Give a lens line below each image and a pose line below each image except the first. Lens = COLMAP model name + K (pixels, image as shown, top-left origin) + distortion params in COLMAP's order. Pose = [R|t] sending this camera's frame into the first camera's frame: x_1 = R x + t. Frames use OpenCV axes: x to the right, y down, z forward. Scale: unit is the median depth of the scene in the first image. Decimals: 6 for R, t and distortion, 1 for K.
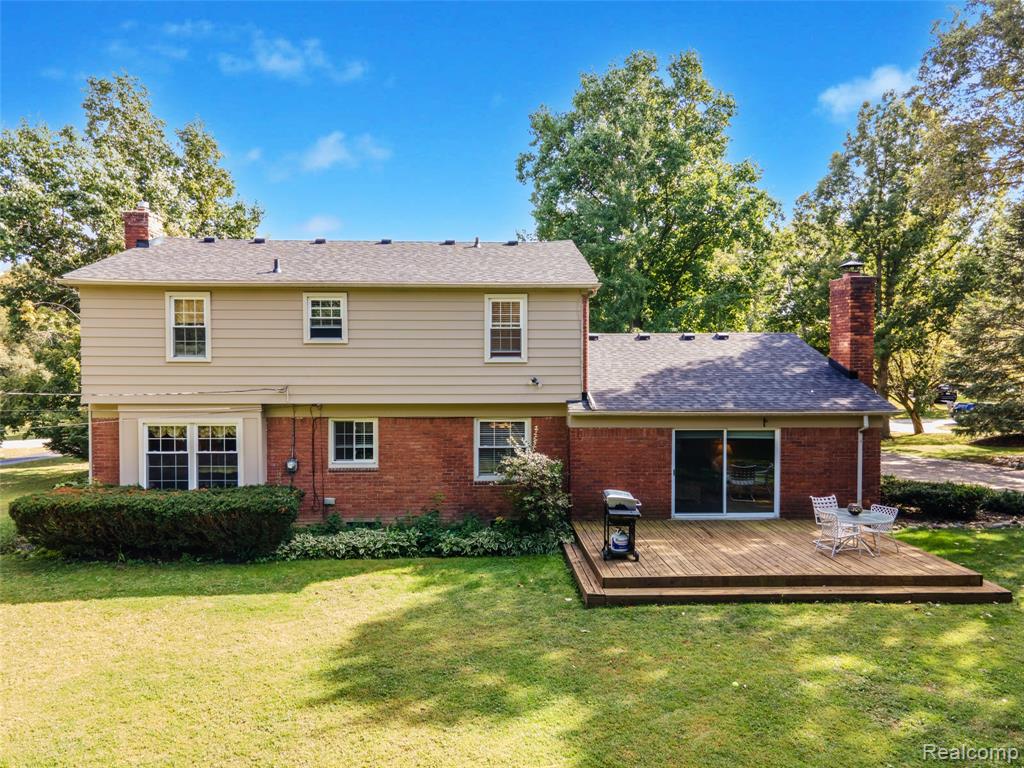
lens RADIAL K [[738.2, 0, 512.0], [0, 738.2, 384.0], [0, 0, 1]] dist [0.039159, 0.000008]
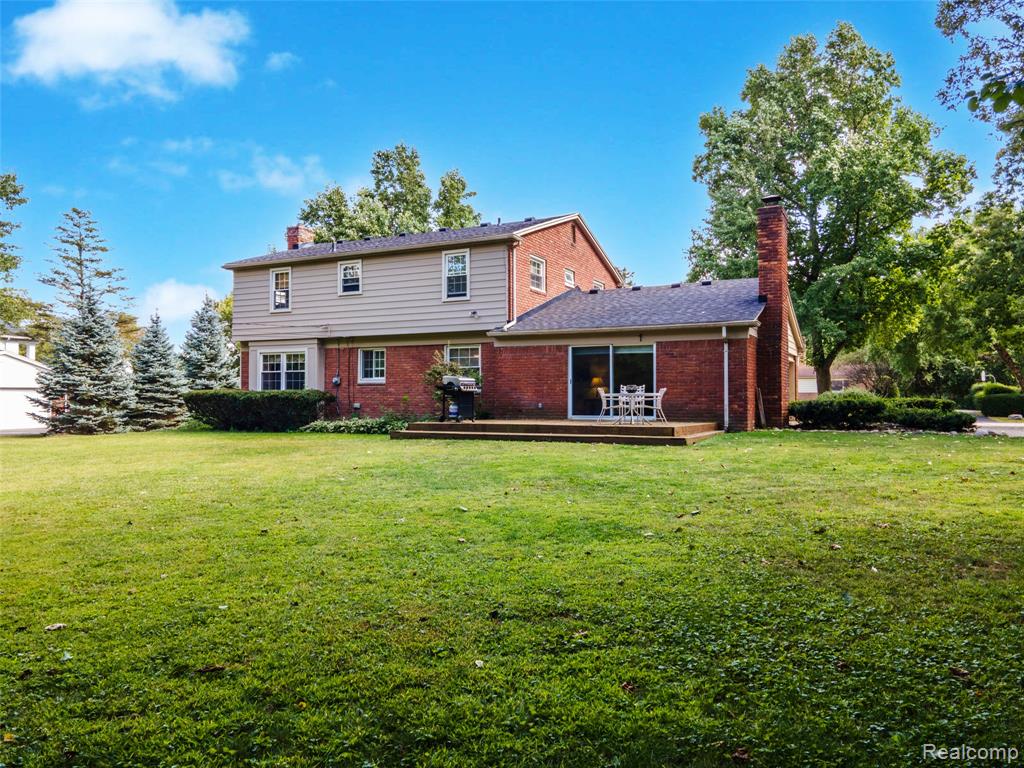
lens RADIAL K [[738.2, 0, 512.0], [0, 738.2, 384.0], [0, 0, 1]] dist [0.039159, 0.000008]
pose [[0.875376, -0.010309, -0.483333, 0.723060], [-0.015770, 0.998632, -0.049861, 0.185766], [0.483186, 0.051269, 0.874015, -0.112652]]
